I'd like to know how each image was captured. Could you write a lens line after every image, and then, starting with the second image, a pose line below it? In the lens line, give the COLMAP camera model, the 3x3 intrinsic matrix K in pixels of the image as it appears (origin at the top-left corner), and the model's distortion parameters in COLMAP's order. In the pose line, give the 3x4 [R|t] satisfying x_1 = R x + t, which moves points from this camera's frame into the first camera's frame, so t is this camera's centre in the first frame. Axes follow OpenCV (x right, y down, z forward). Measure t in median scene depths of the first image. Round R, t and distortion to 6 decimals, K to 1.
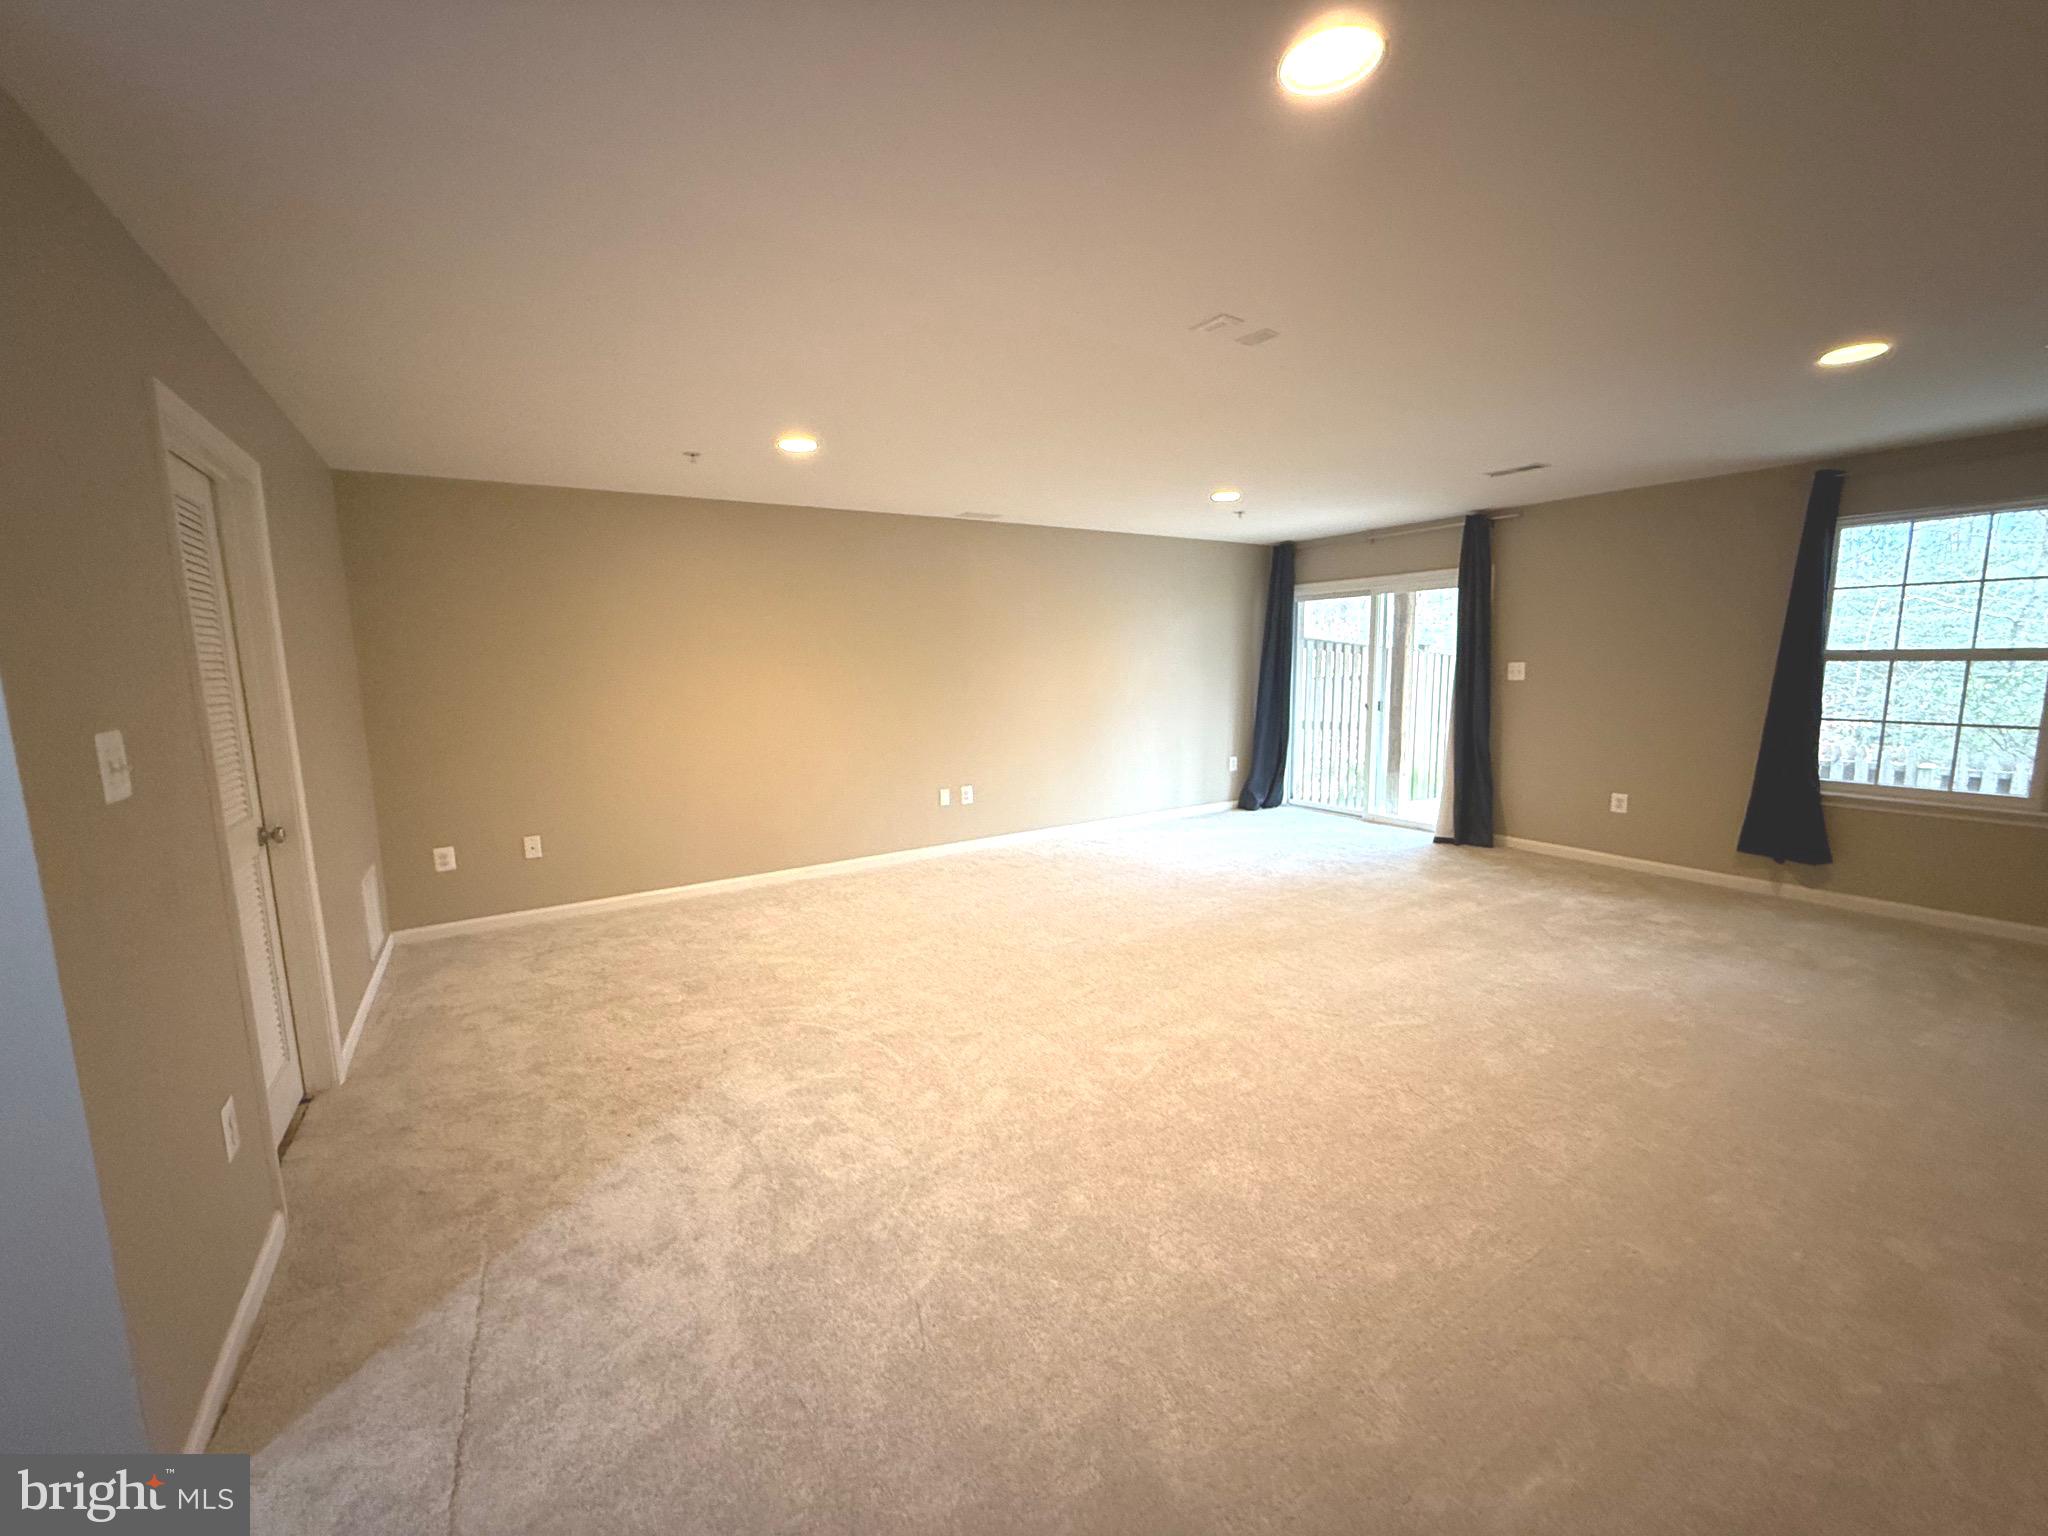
lens RADIAL K [[818.0, 0, 1018.8], [0, 818.0, 767.9], [0, 0, 1]] dist [-0.000384, -0.000294]
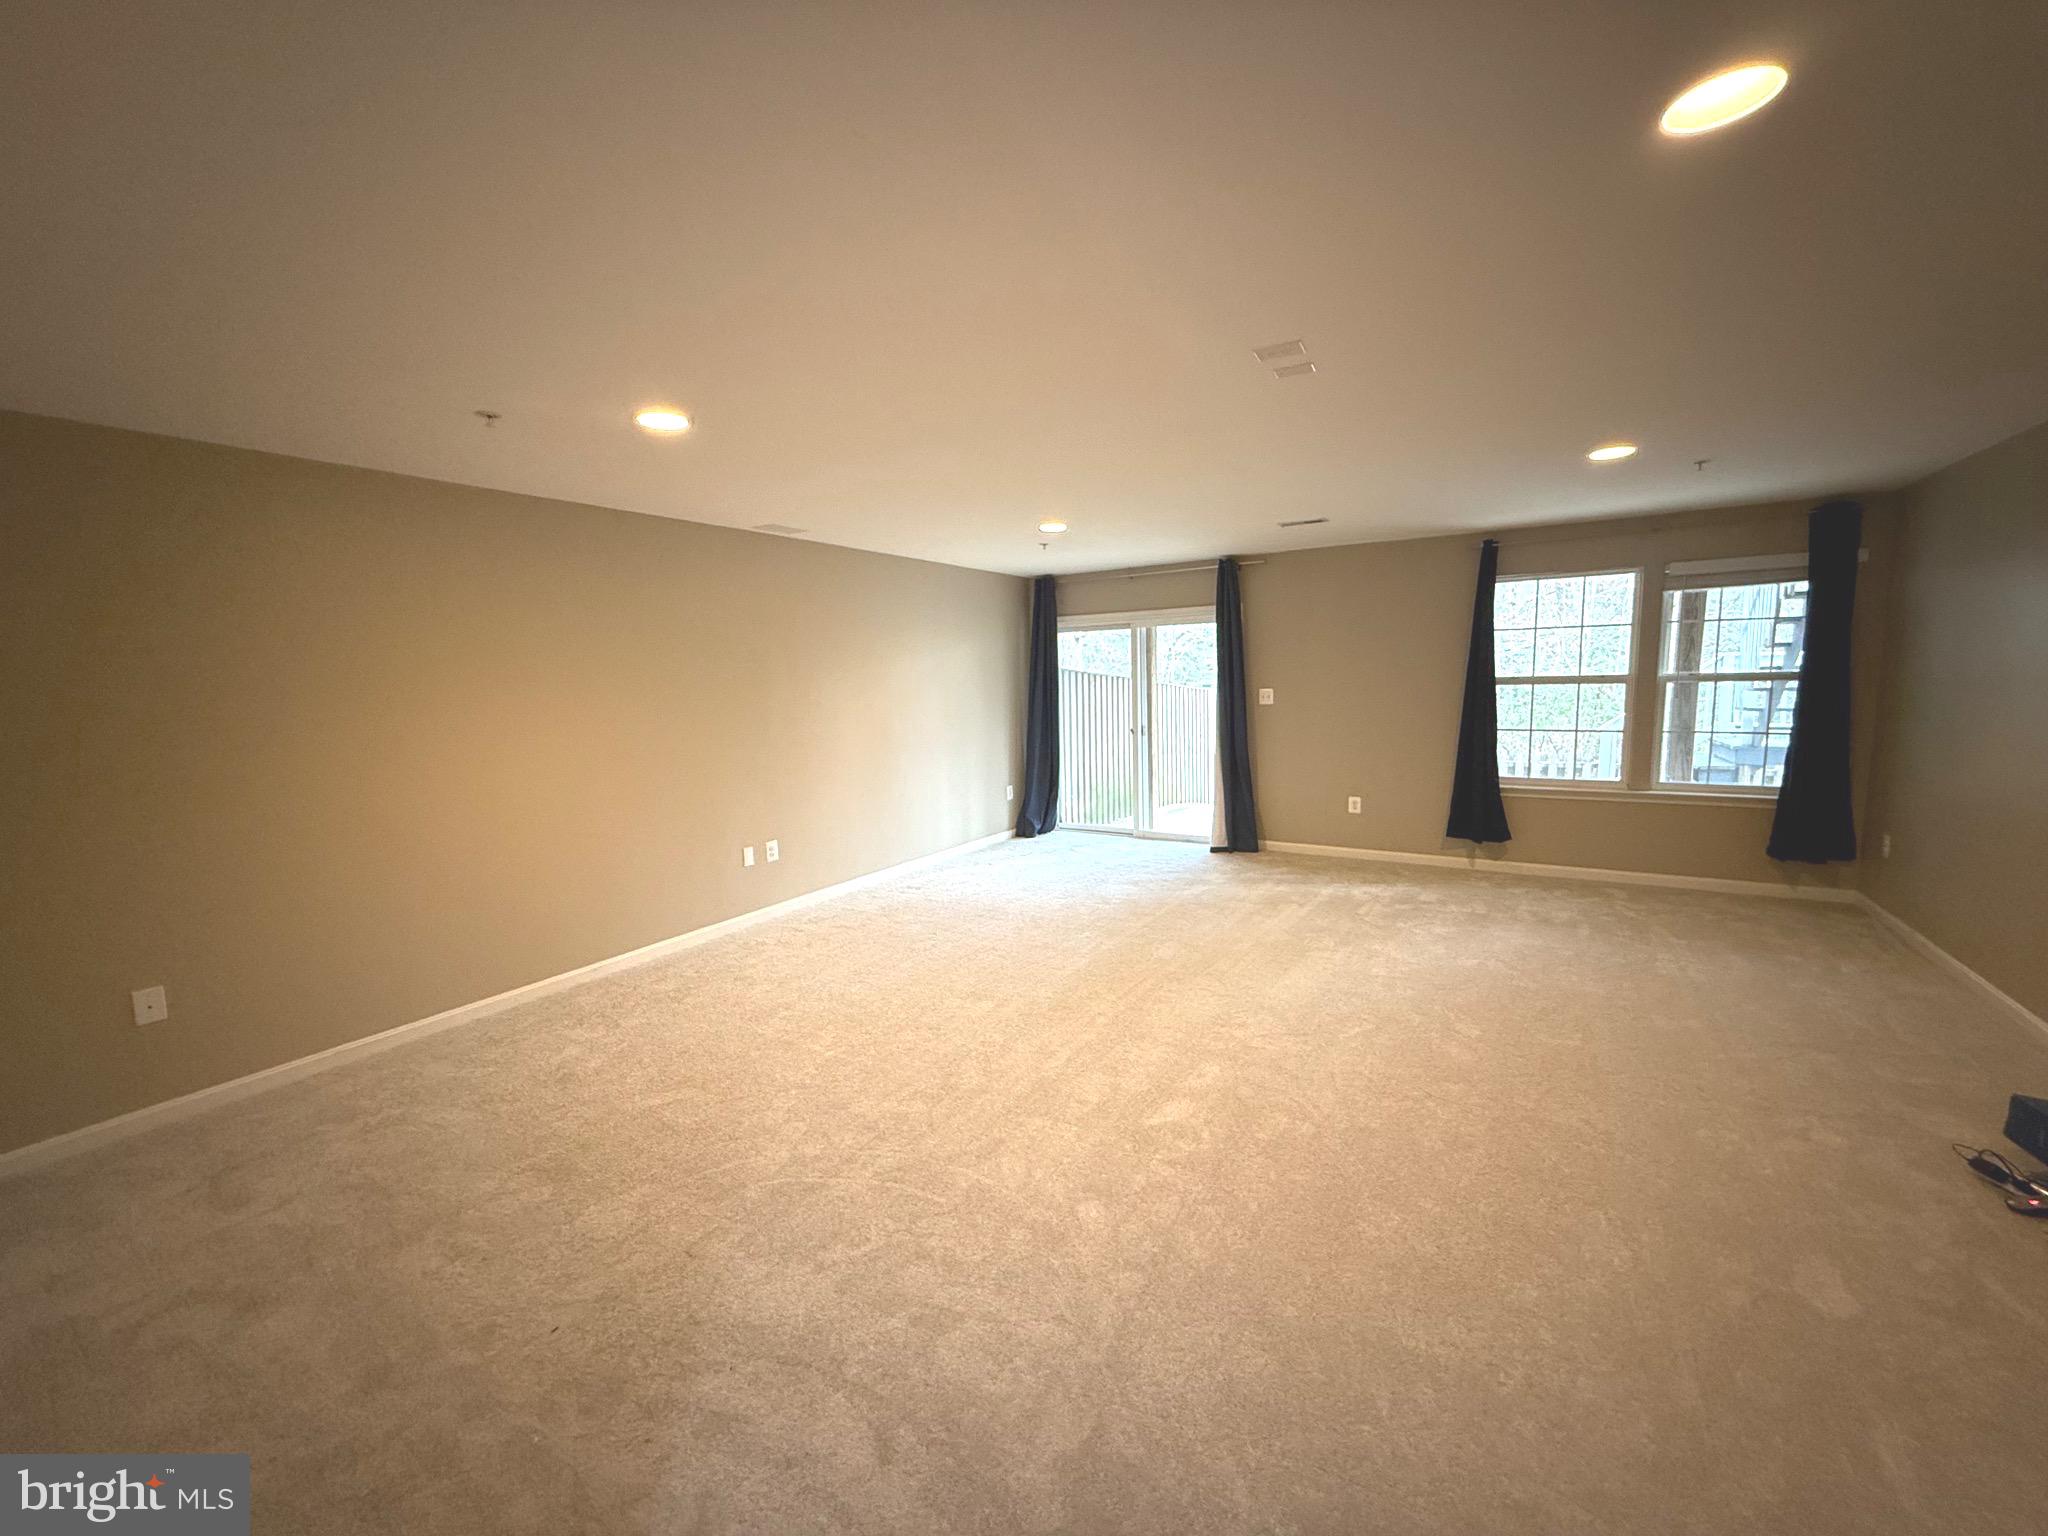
lens RADIAL K [[817.2, 0, 1024.0], [0, 817.2, 768.0], [0, 0, 1]] dist [-0.000783, -0.000278]
pose [[0.902820, -0.054755, 0.426518, -0.232167], [0.069020, 0.997452, -0.018047, -0.025028], [-0.424443, 0.045732, 0.904299, 0.135410]]
